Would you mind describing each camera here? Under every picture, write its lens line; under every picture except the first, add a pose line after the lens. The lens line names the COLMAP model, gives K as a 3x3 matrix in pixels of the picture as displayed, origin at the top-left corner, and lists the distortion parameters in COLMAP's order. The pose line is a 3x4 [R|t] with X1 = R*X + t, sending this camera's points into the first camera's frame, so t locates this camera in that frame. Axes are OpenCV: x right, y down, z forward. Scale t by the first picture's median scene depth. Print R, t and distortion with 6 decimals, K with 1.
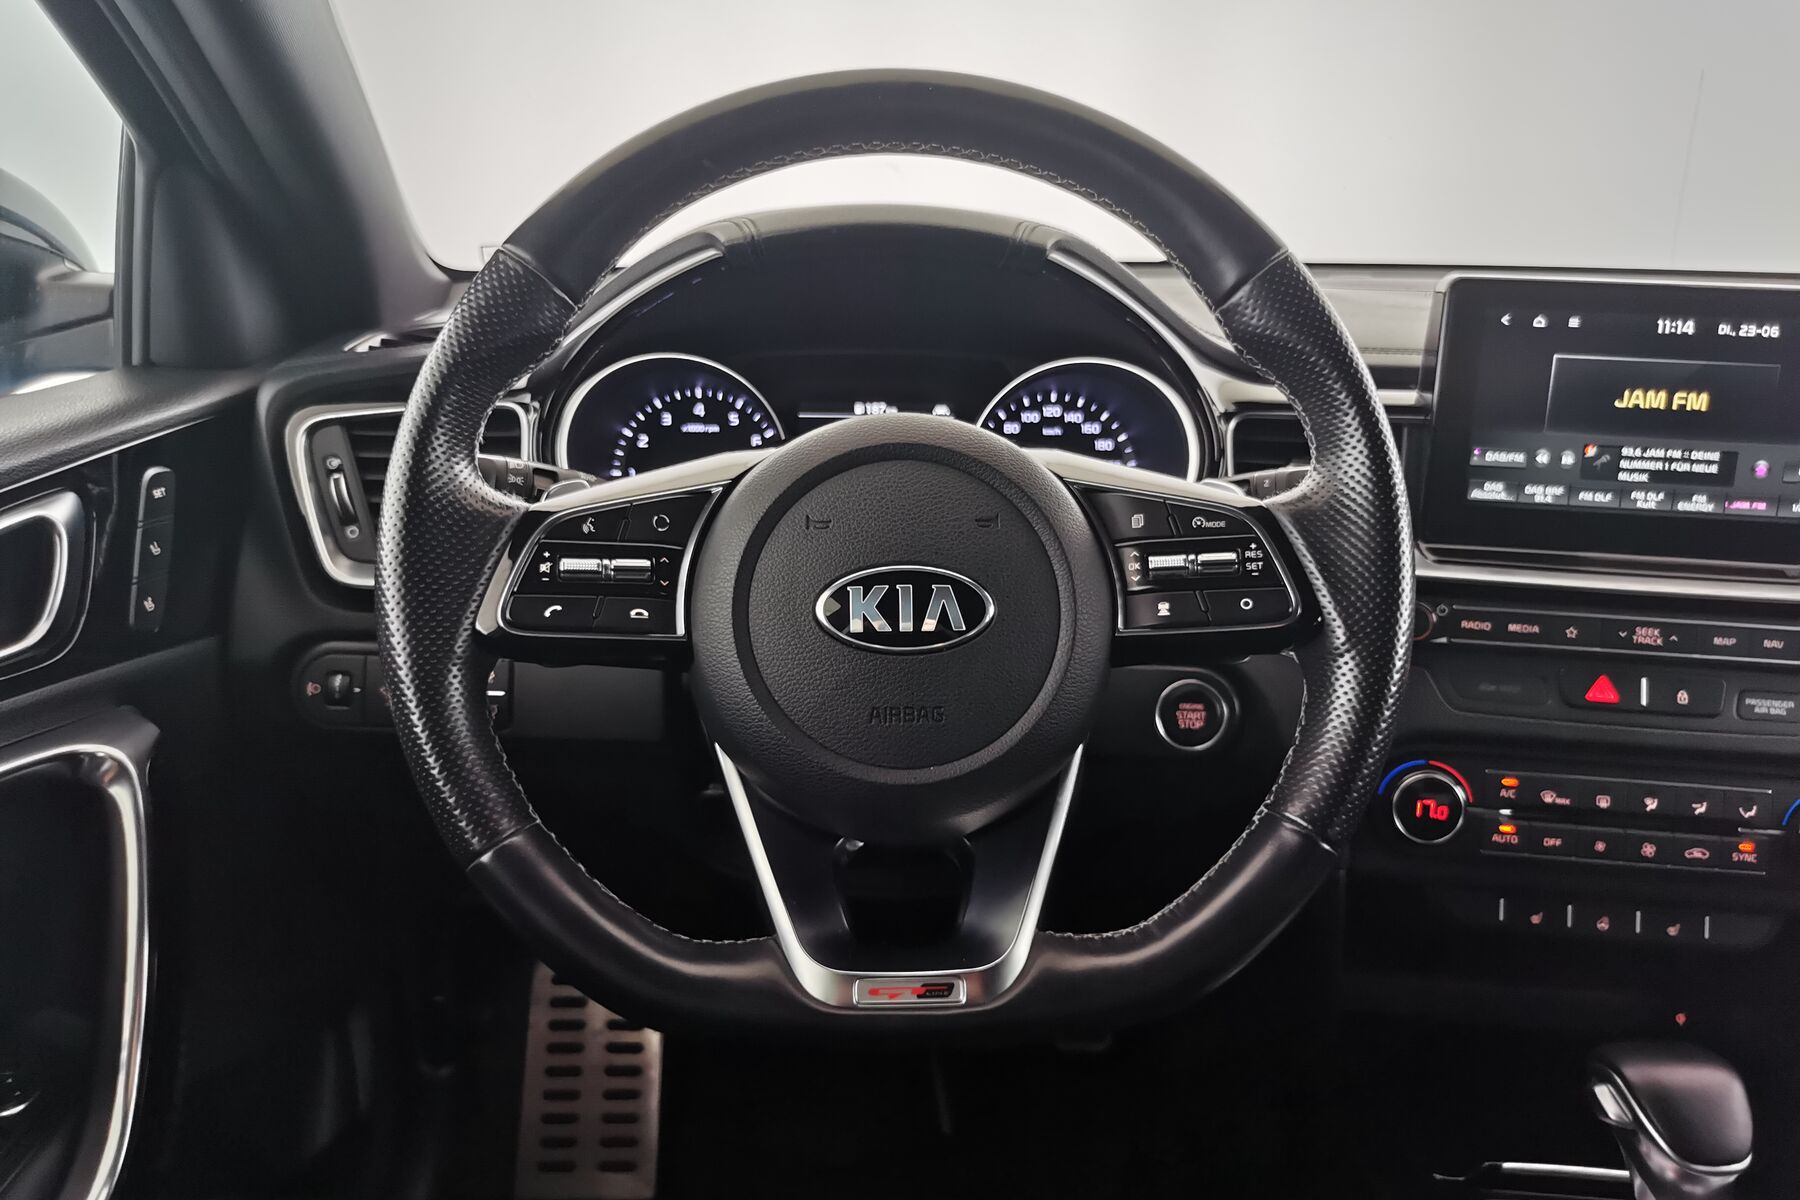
lens RADIAL K [[1459.6, 0, 895.9], [0, 1459.6, 598.9], [0, 0, 1]] dist [0.020468, -0.001971]
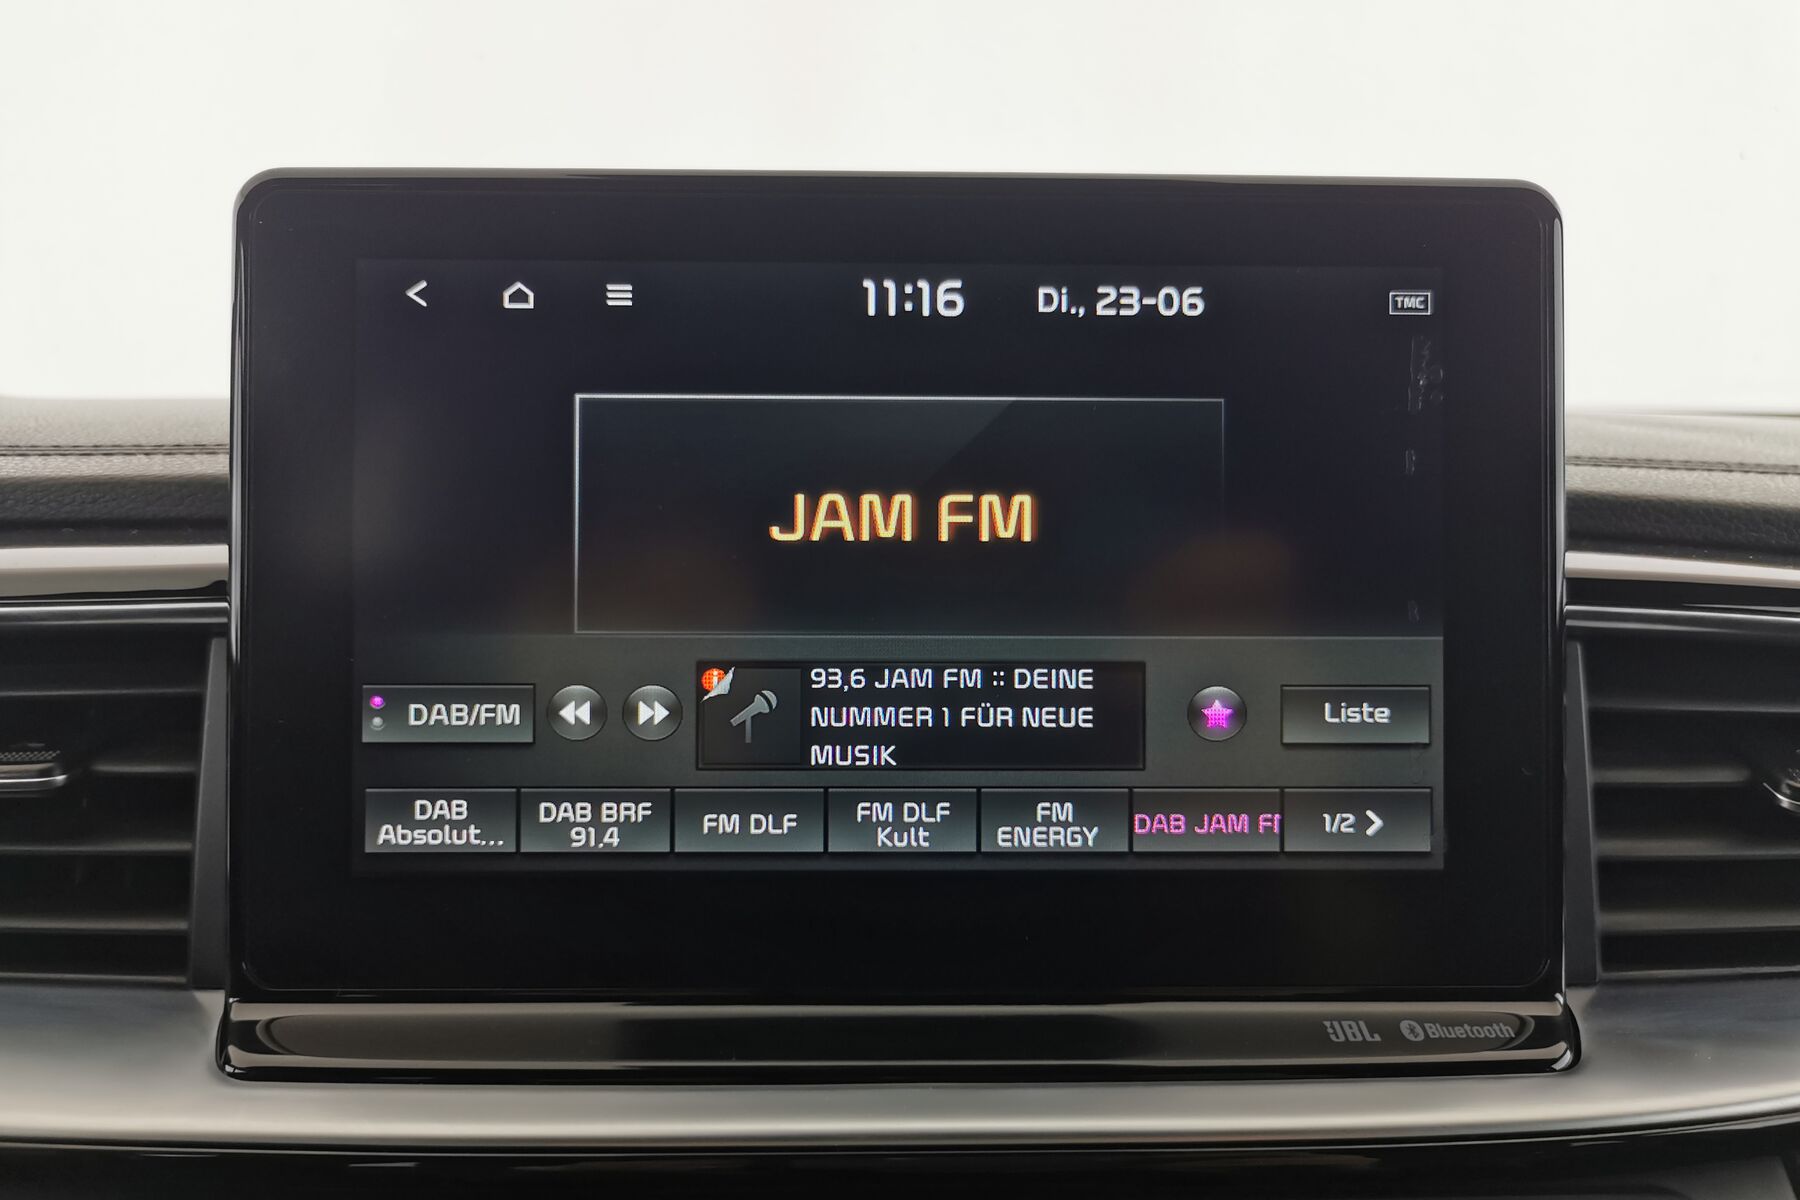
lens RADIAL K [[1459.6, 0, 889.5], [0, 1459.6, 588.6], [0, 0, 1]] dist [0.020468, -0.001971]
pose [[0.989685, -0.040754, 0.137342, 0.470480], [0.067013, 0.979030, -0.192381, -0.056983], [-0.126621, 0.199600, 0.971662, 0.683280]]
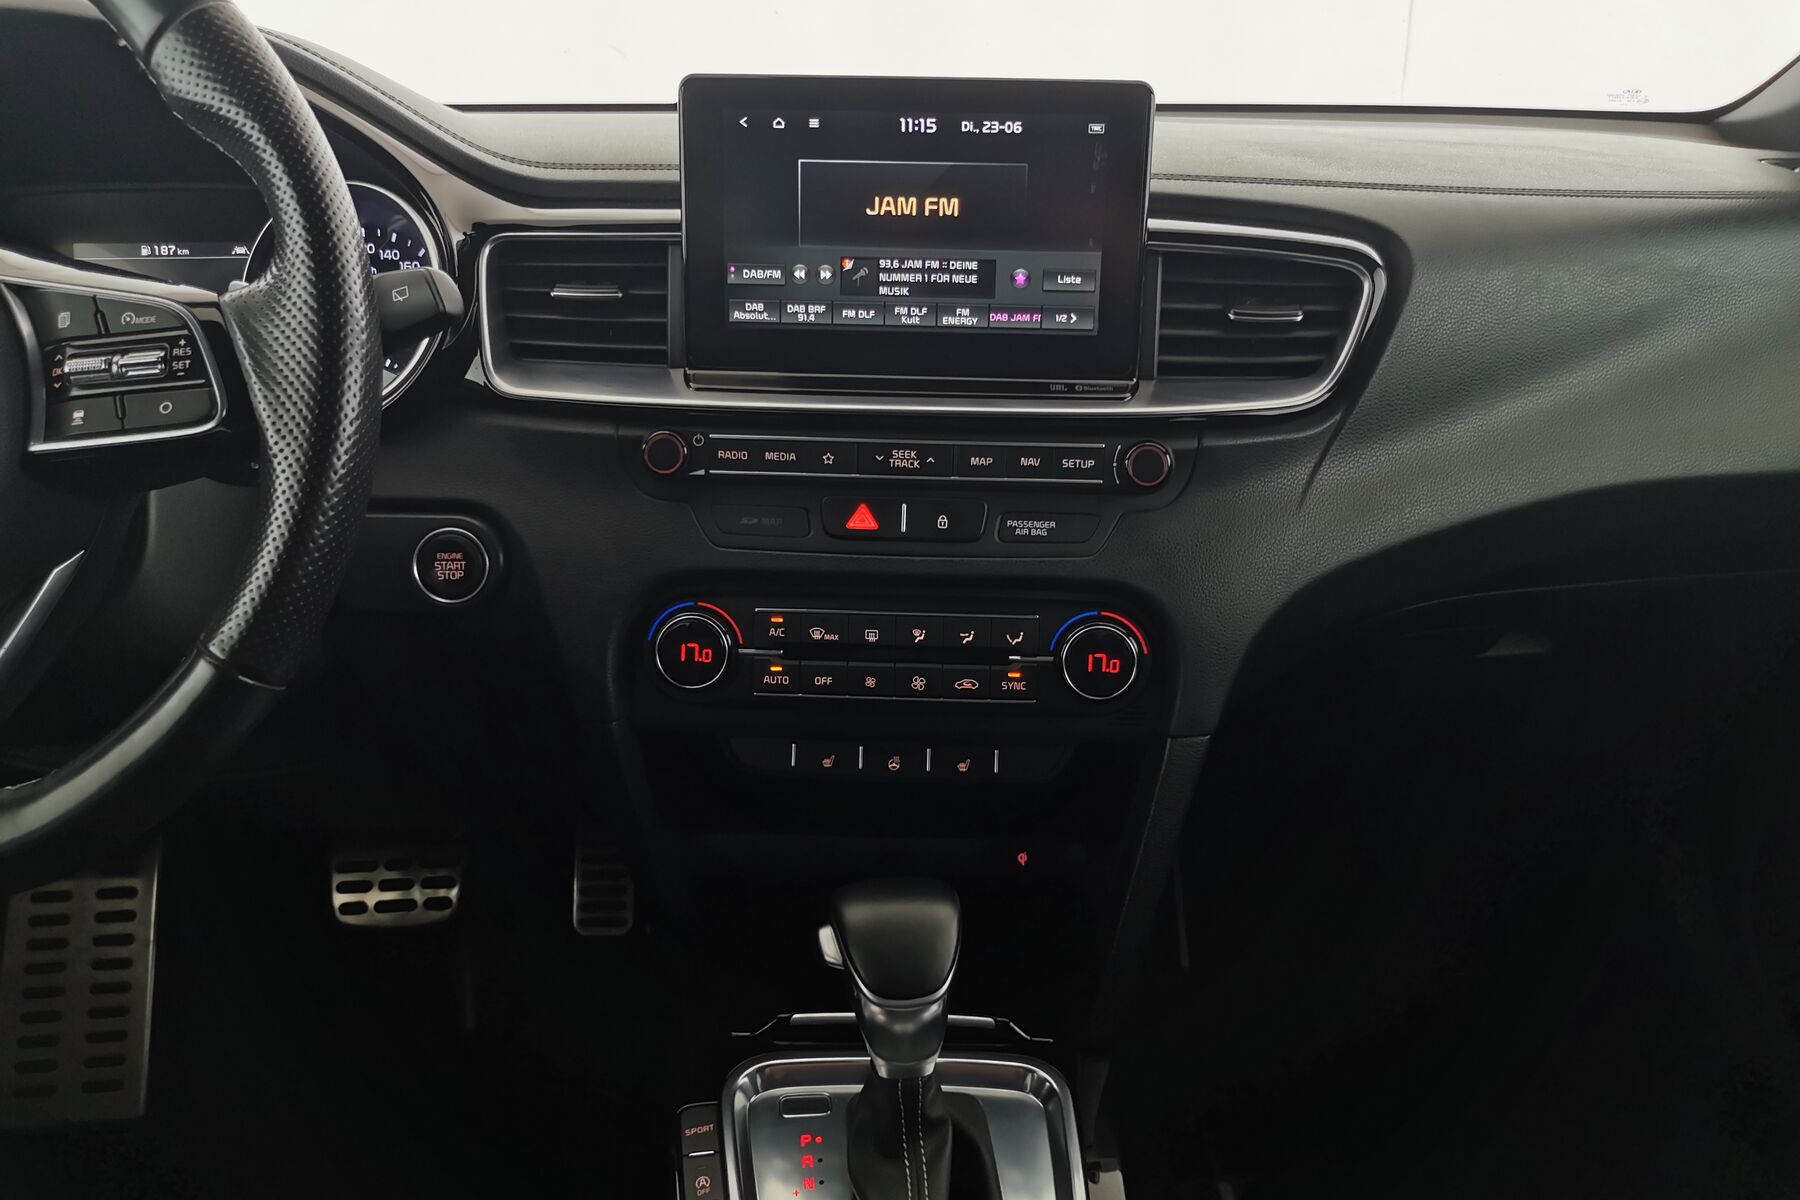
lens RADIAL K [[1459.6, 0, 907.2], [0, 1459.6, 608.5], [0, 0, 1]] dist [0.020468, -0.001971]
pose [[0.996633, -0.044012, 0.069172, 0.439650], [0.039515, 0.997097, 0.065080, 0.059656], [-0.071835, -0.062128, 0.995480, 0.054814]]
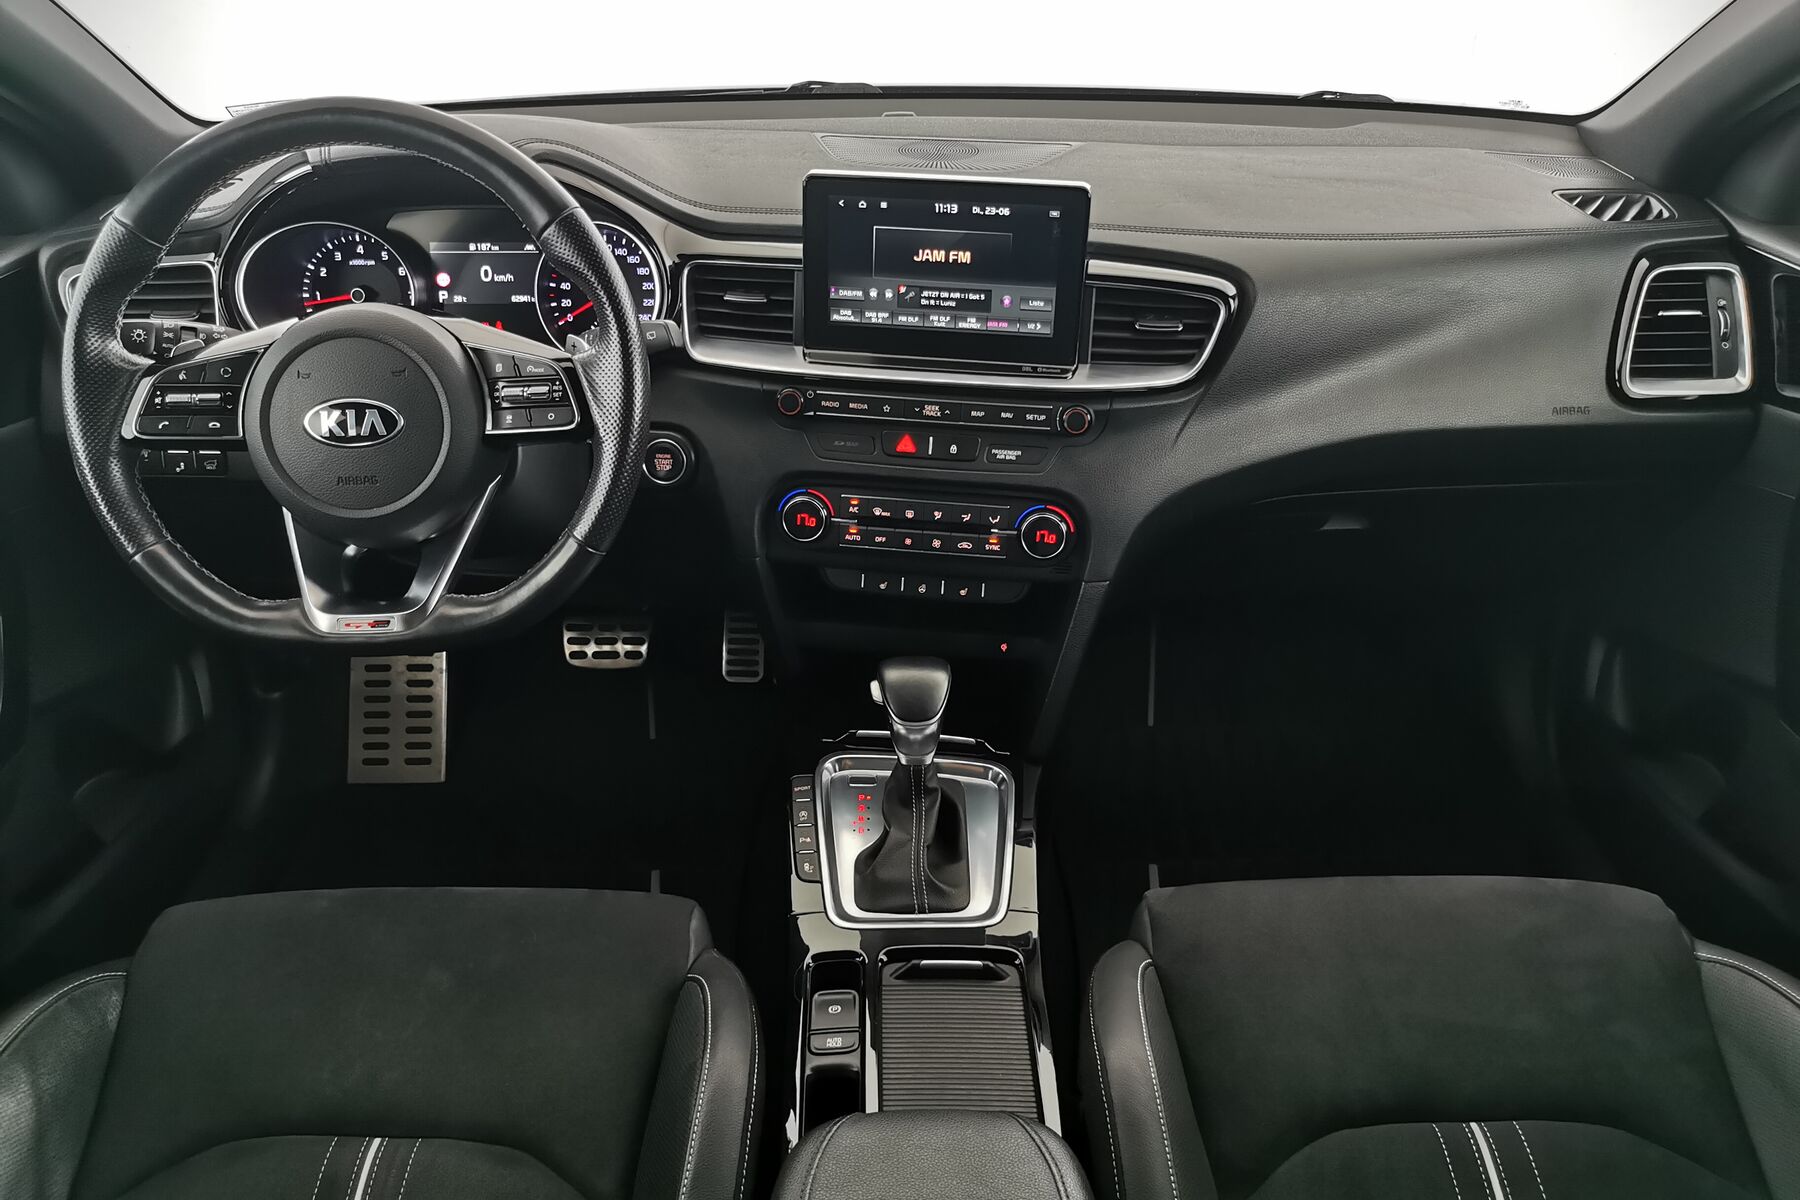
lens RADIAL K [[1459.6, 0, 909.6], [0, 1459.6, 618.7], [0, 0, 1]] dist [0.020468, -0.001971]
pose [[0.999866, -0.008269, -0.014105, 0.502842], [0.011248, 0.973999, 0.226274, -0.111465], [0.011867, -0.226402, 0.973962, -0.581130]]
